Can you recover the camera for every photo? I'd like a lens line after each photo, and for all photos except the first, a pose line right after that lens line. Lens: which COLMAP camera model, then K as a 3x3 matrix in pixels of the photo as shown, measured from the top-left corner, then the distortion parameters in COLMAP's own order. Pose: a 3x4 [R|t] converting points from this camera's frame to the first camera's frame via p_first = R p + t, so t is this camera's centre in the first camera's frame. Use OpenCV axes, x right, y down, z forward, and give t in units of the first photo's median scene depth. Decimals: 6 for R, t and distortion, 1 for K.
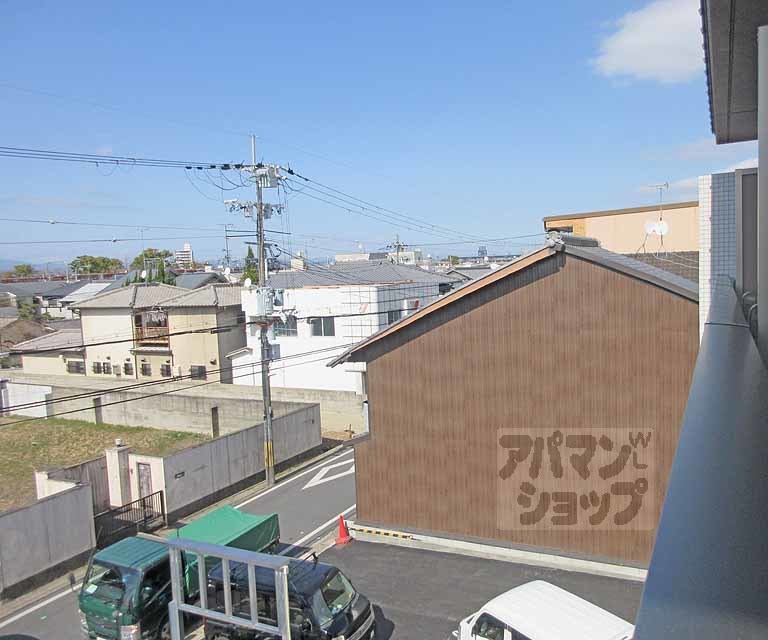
lens RADIAL K [[648.4, 0, 384.0], [0, 648.4, 320.0], [0, 0, 1]] dist [-0.000438, 0.004928]
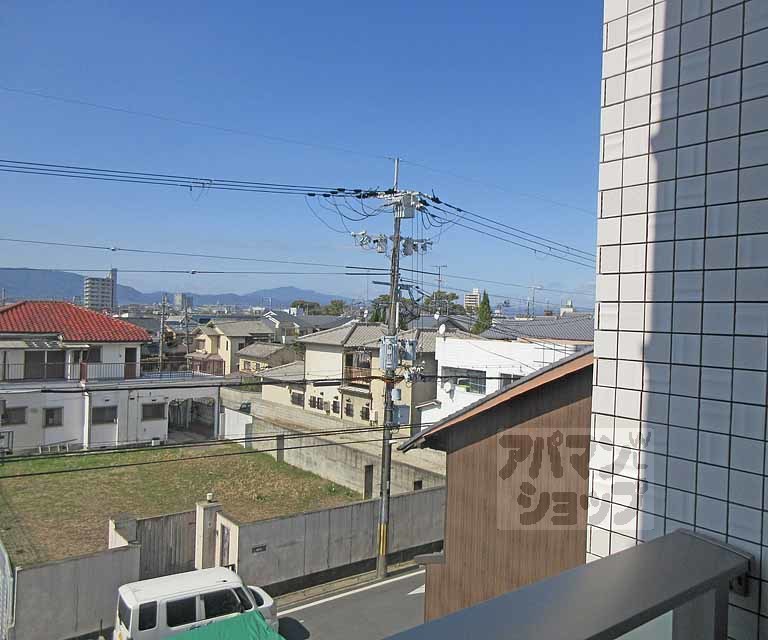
lens RADIAL K [[648.4, 0, 384.0], [0, 648.4, 320.0], [0, 0, 1]] dist [-0.000438, 0.004928]
pose [[0.915335, 0.061751, -0.397931, 0.105247], [-0.089853, 0.994579, -0.052344, -0.020487], [0.392541, 0.083668, 0.915921, 0.176544]]
